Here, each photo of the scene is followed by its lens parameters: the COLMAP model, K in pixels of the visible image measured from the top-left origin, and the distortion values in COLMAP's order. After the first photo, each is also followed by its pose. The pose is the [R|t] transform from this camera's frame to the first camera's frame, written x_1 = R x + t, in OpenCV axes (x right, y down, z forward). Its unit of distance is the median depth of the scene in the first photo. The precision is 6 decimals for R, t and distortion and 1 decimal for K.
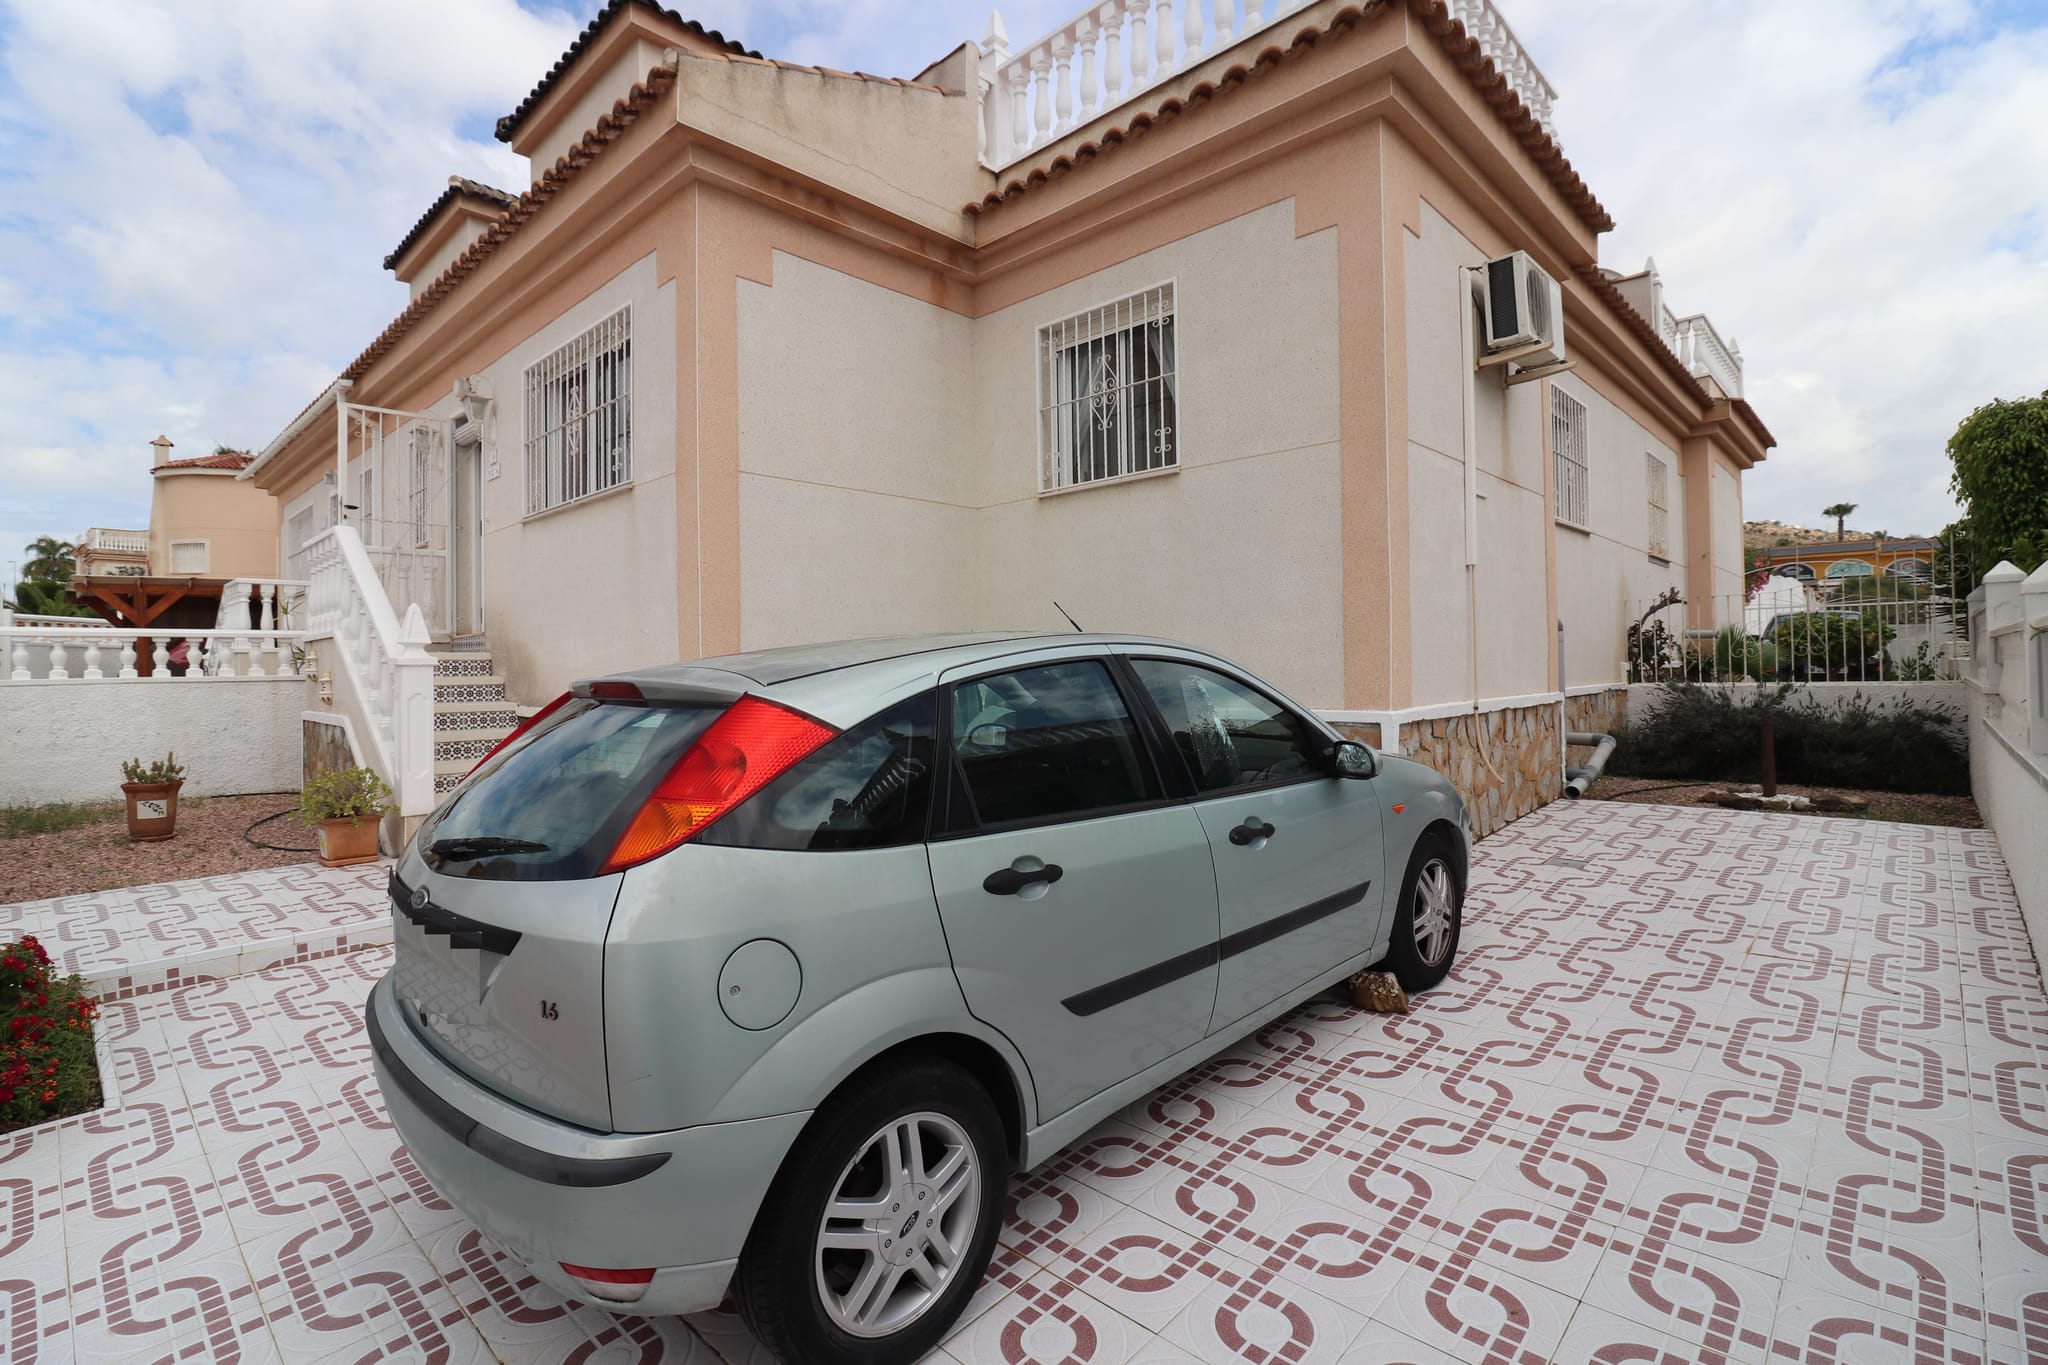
lens RADIAL K [[968.8, 0, 1032.0], [0, 968.8, 663.4], [0, 0, 1]] dist [-0.002038, -0.008819]
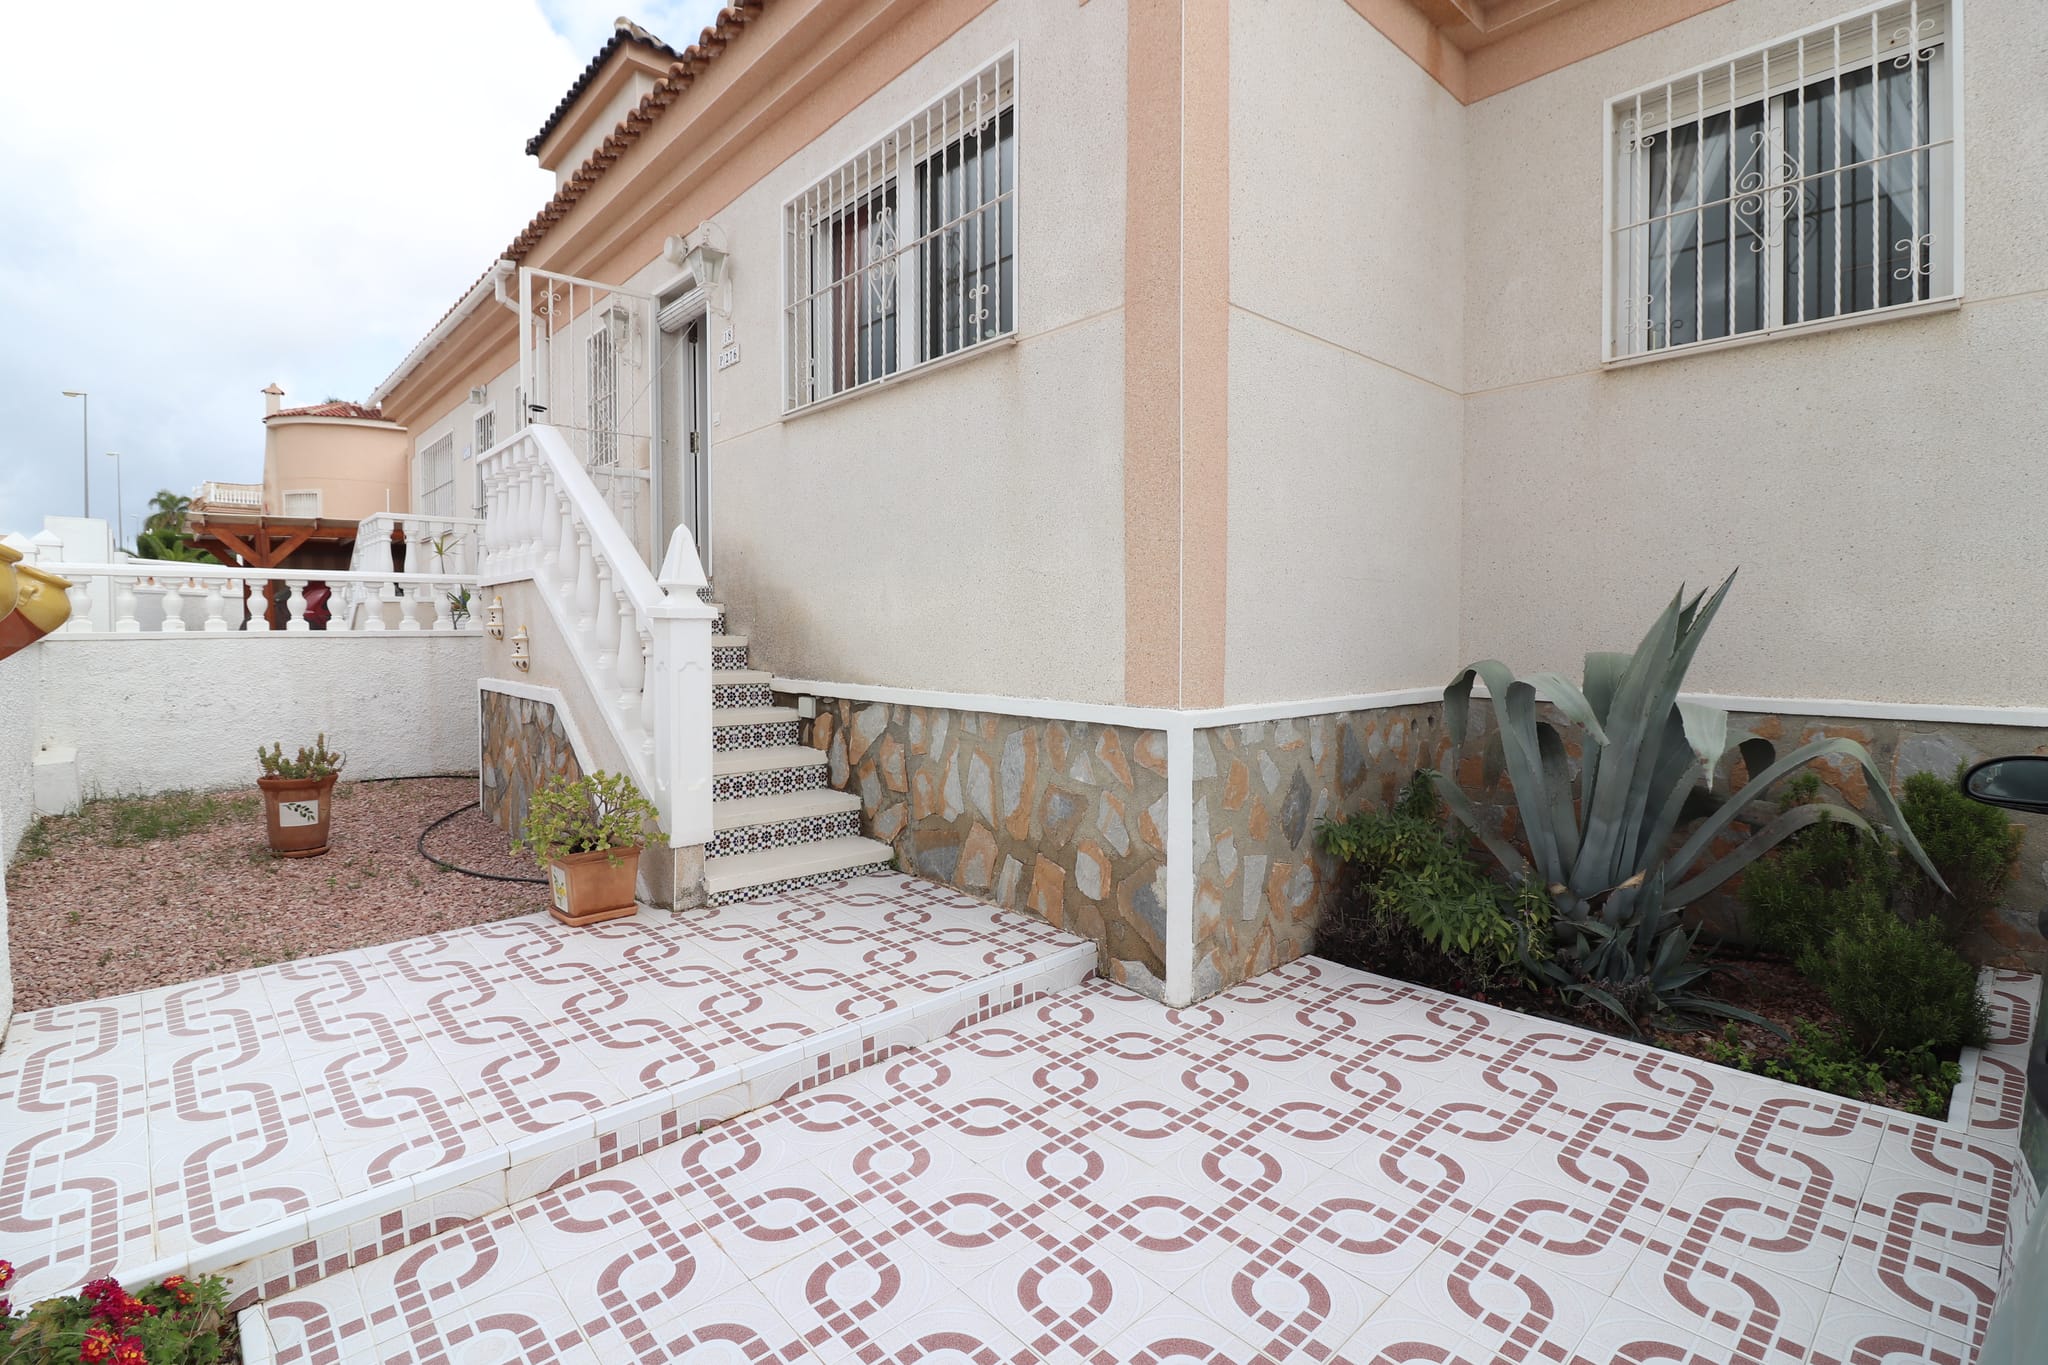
lens RADIAL K [[968.8, 0, 1039.2], [0, 968.8, 667.2], [0, 0, 1]] dist [-0.002038, -0.008819]
pose [[0.997808, 0.014282, -0.064620, -0.278332], [-0.011399, 0.998933, 0.044752, 0.001983], [0.065190, -0.043918, 0.996906, 0.280349]]
